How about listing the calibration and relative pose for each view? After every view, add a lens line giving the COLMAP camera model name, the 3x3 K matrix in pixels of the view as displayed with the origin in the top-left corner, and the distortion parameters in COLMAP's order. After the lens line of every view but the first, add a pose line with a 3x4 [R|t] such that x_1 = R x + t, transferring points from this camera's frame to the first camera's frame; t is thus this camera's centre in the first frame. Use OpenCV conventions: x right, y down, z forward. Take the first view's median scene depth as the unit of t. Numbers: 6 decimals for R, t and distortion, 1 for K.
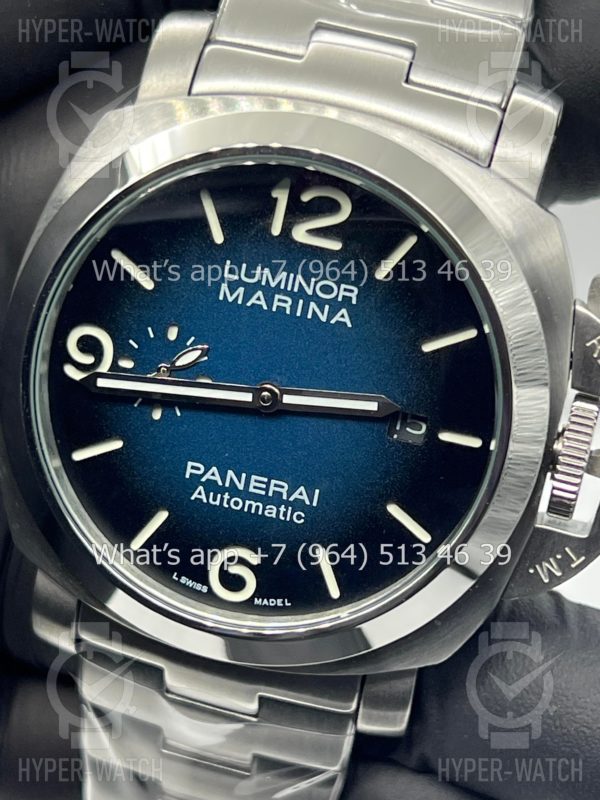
lens RADIAL K [[1971.6, 0, 300.0], [0, 1971.6, 400.0], [0, 0, 1]] dist [0.273092, -1.016350]
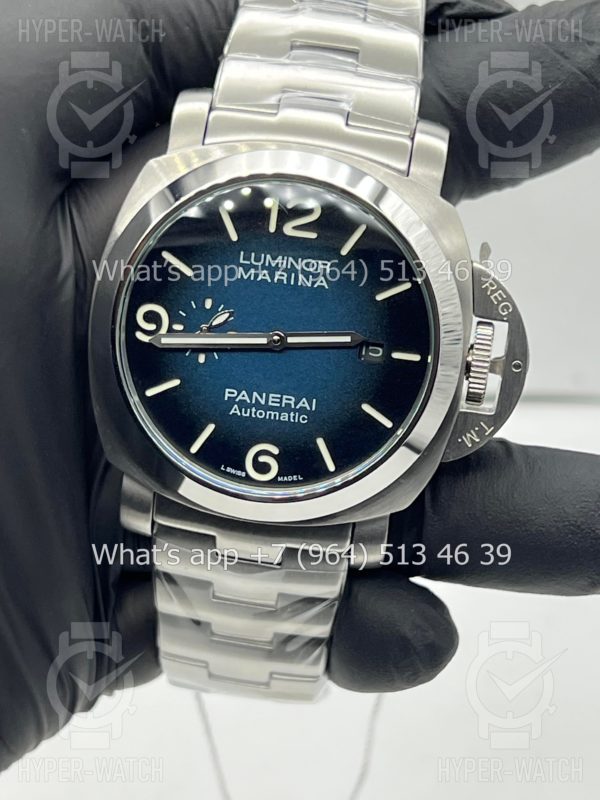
lens RADIAL K [[1971.6, 0, 300.0], [0, 1971.6, 400.0], [0, 0, 1]] dist [0.273092, -1.016350]
pose [[0.992204, -0.089357, 0.086868, -0.131717], [0.092203, 0.995309, -0.029316, 0.088656], [-0.083840, 0.037097, 0.995788, -0.488585]]
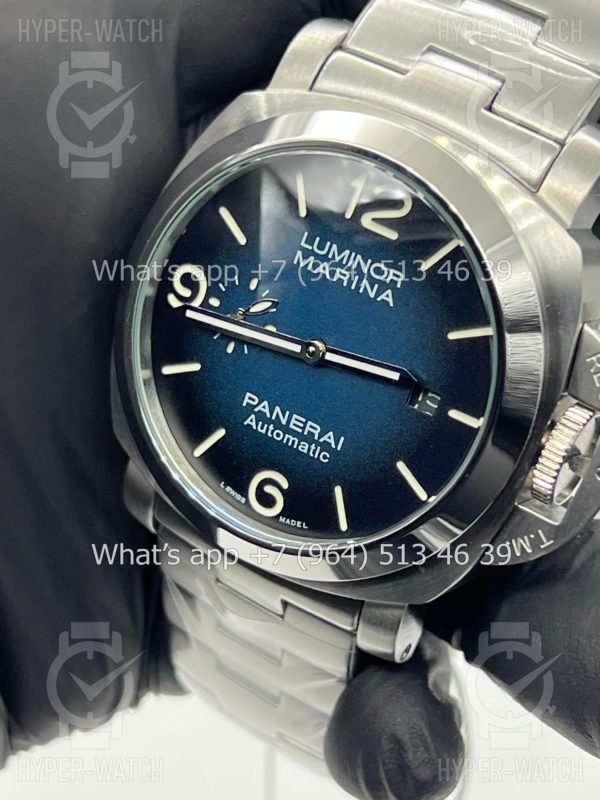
lens RADIAL K [[1971.6, 0, 300.0], [0, 1971.6, 400.0], [0, 0, 1]] dist [0.273092, -1.016350]
pose [[0.950990, 0.197738, -0.237735, 0.259457], [-0.192830, 0.980247, 0.043969, -0.023085], [0.241733, 0.004028, 0.970334, -0.150252]]
